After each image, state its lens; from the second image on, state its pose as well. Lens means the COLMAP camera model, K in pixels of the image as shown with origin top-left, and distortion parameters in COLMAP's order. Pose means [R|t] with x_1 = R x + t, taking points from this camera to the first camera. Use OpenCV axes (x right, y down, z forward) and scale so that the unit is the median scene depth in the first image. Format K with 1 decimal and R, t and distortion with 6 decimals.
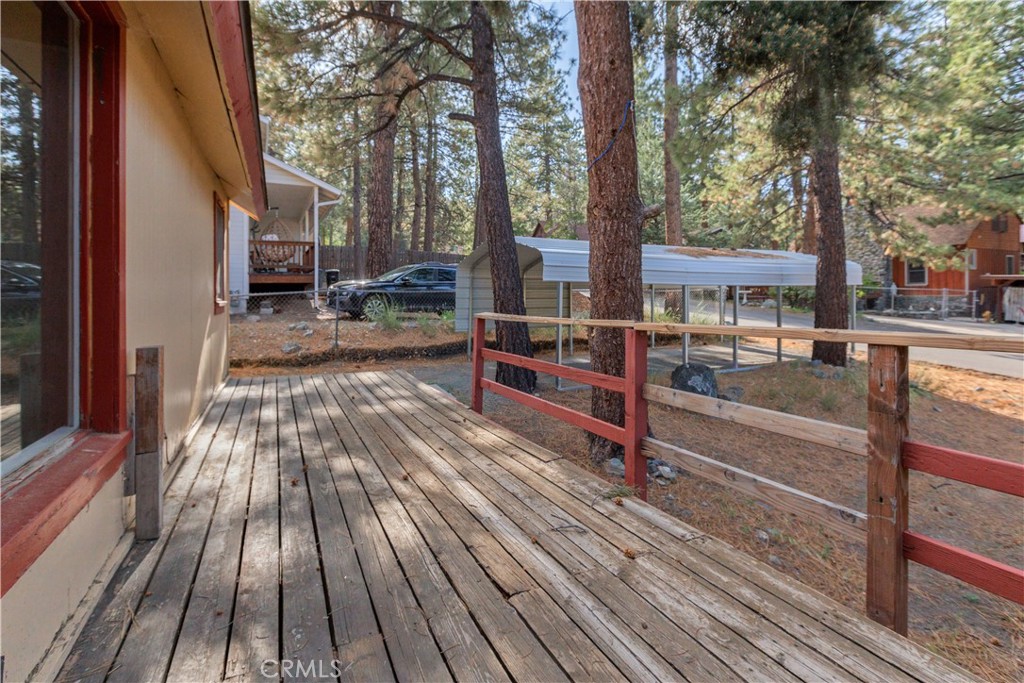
lens RADIAL K [[479.4, 0, 514.6], [0, 479.4, 291.9], [0, 0, 1]] dist [-0.000714, -0.000261]
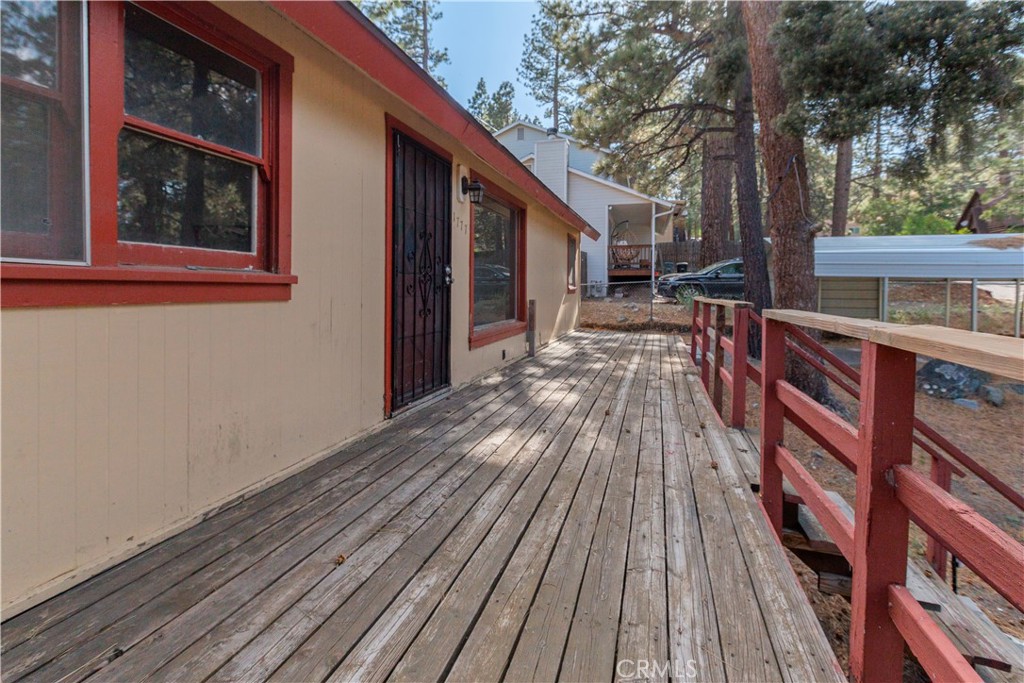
lens RADIAL K [[464.9, 0, 509.9], [0, 464.9, 293.1], [0, 0, 1]] dist [0.002787, 0.000061]
pose [[0.721321, 0.022782, -0.692227, 0.224286], [-0.005214, 0.999609, 0.027465, -0.003505], [0.692582, -0.016202, 0.721157, -0.236834]]
